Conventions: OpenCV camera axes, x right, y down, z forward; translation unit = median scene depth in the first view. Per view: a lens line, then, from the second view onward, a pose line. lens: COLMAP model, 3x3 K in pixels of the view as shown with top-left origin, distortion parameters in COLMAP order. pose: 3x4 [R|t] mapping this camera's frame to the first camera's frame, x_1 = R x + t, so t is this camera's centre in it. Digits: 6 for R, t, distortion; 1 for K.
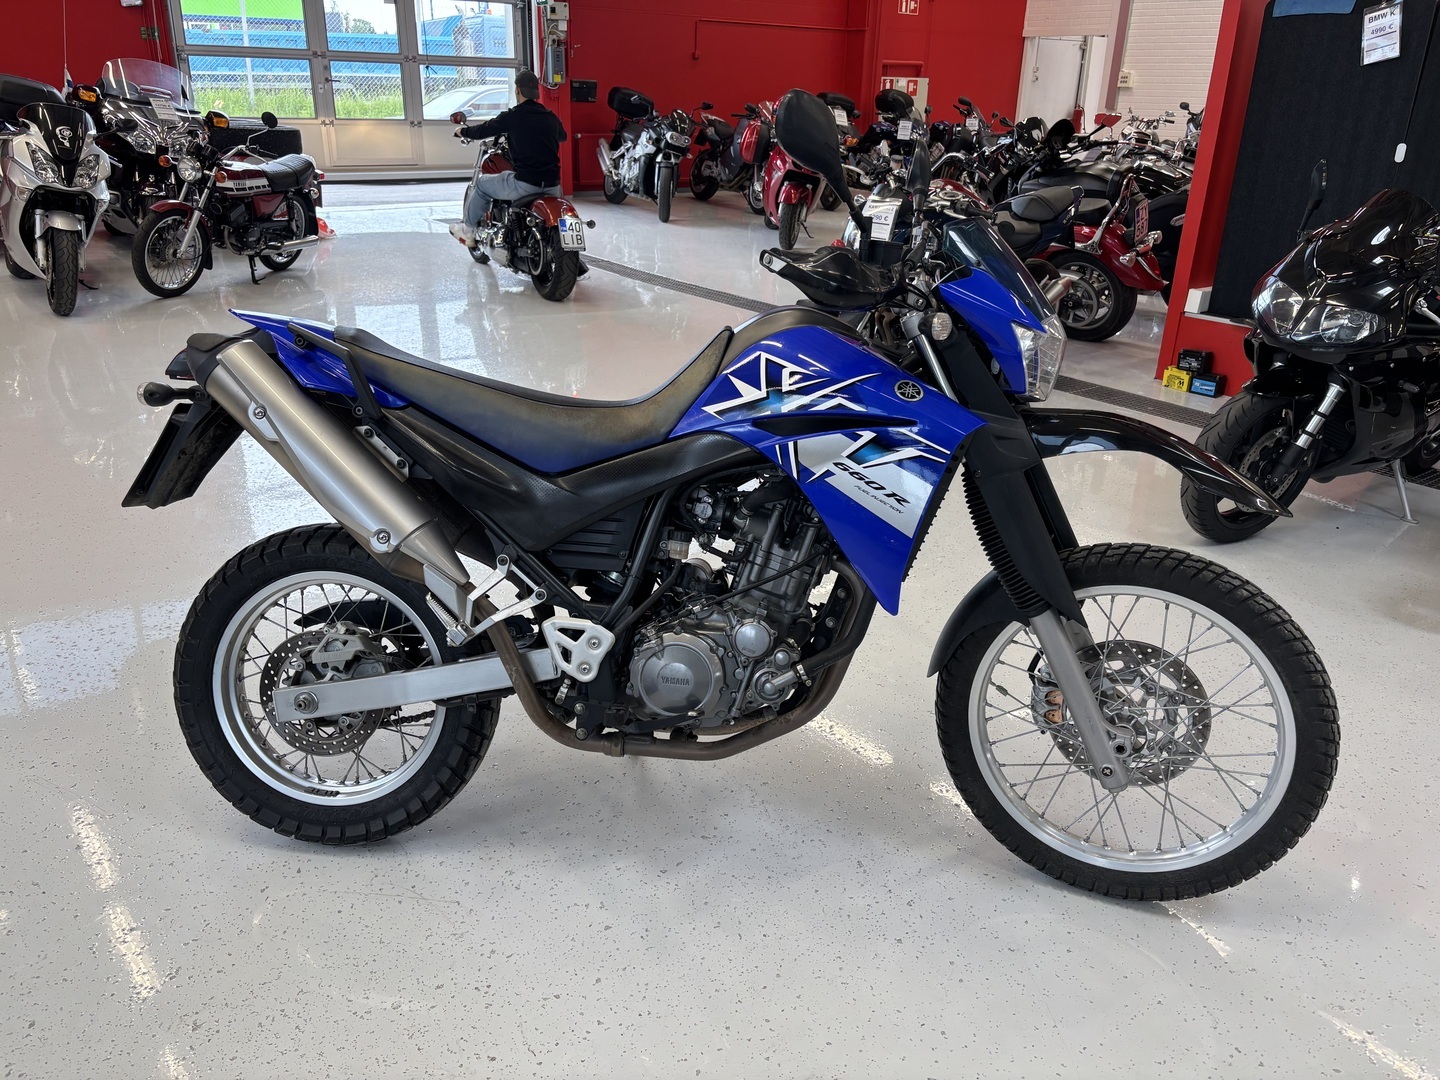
lens RADIAL K [[1048.5, 0, 720.0], [0, 1048.5, 540.0], [0, 0, 1]] dist [0.040748, -0.046074]
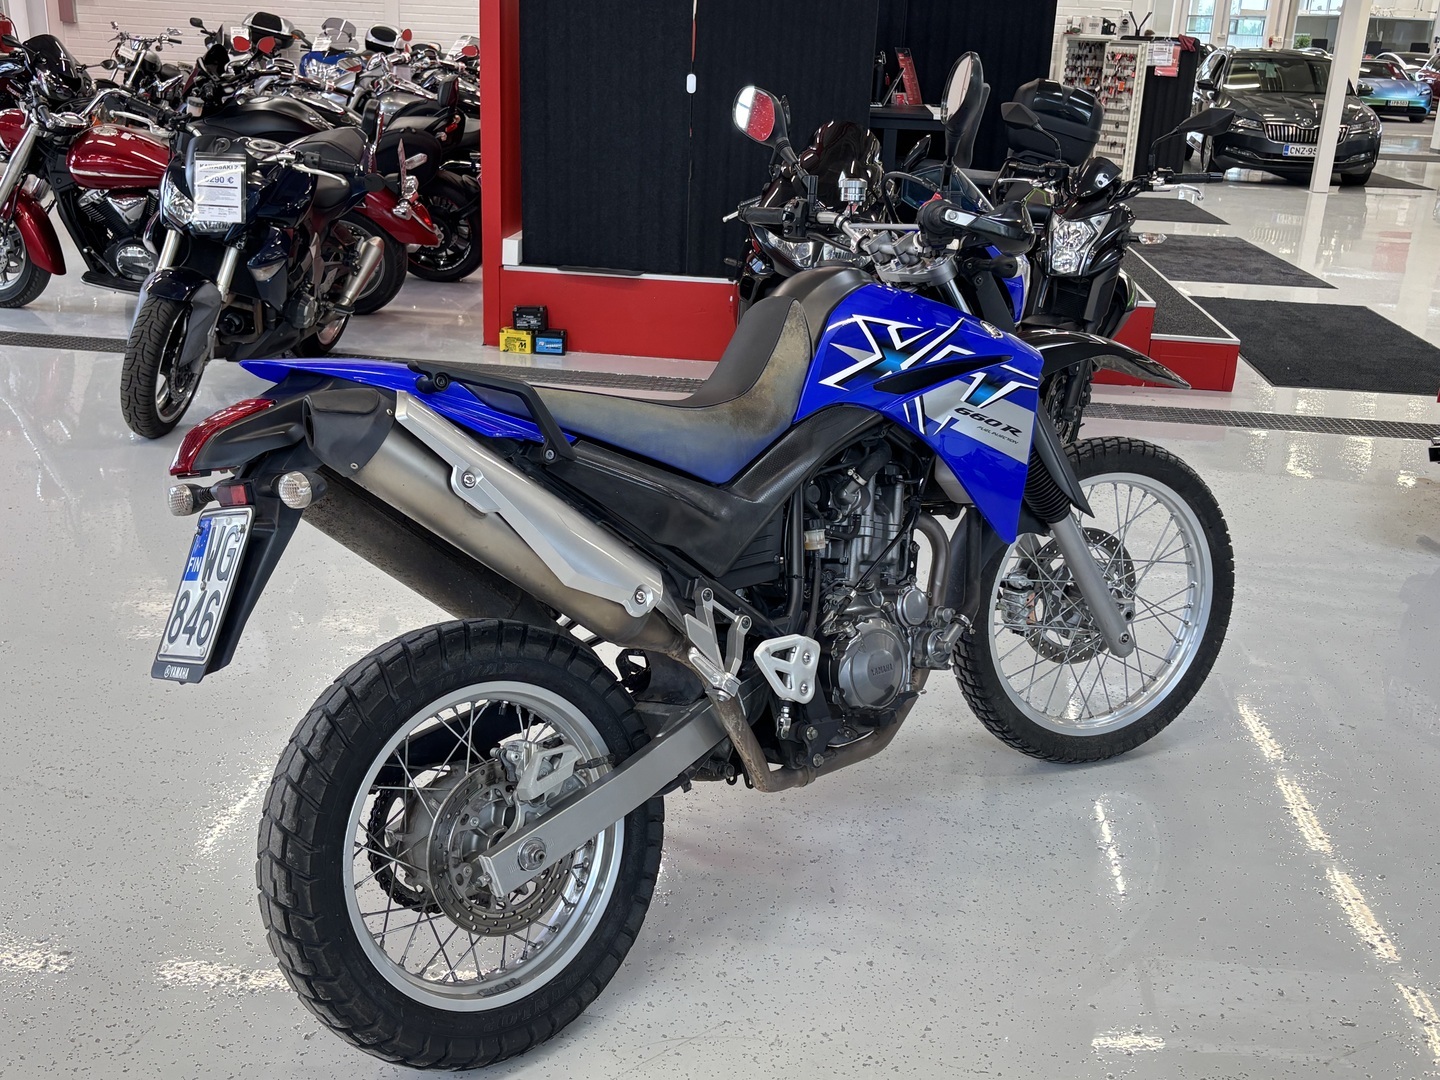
lens RADIAL K [[1437.9, 0, 720.0], [0, 1437.9, 540.0], [0, 0, 1]] dist [-0.005453, -0.026339]
pose [[0.693061, -0.234098, 0.681810, -0.934241], [0.259852, 0.963347, 0.066624, -0.094455], [-0.672417, 0.130995, 0.728489, 0.142061]]
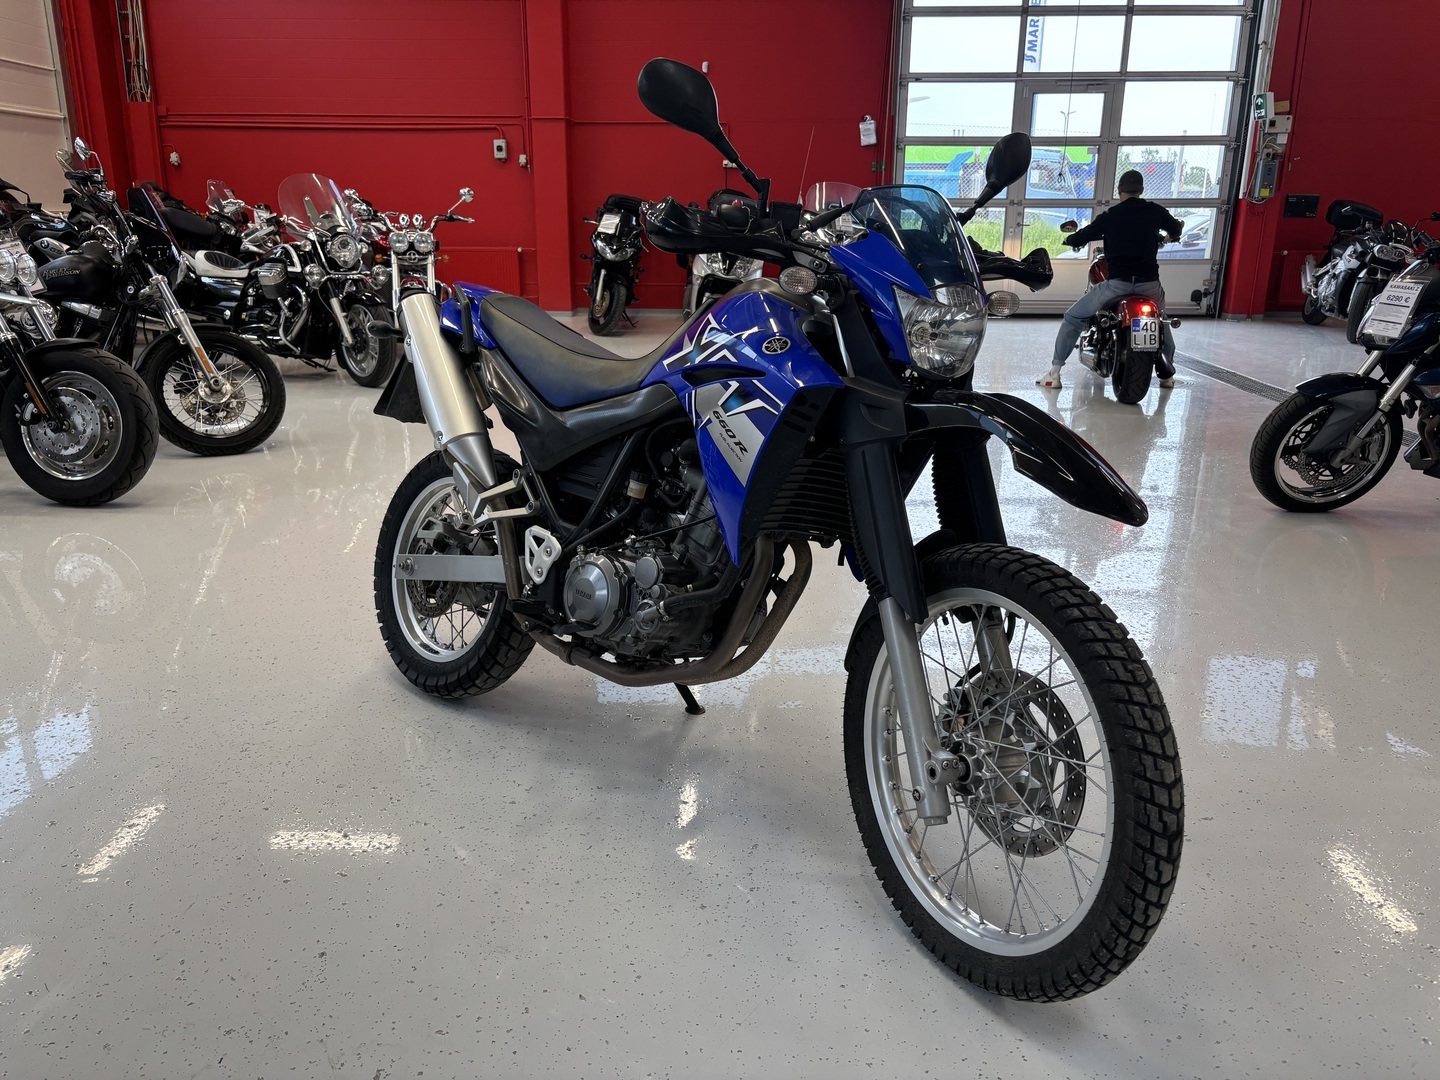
lens RADIAL K [[1048.5, 0, 720.0], [0, 1048.5, 540.0], [0, 0, 1]] dist [0.040748, -0.046074]
pose [[0.786874, 0.164152, -0.594881, 0.692168], [-0.230249, 0.972458, -0.036219, 0.080700], [0.572551, 0.165470, 0.802997, 0.163464]]
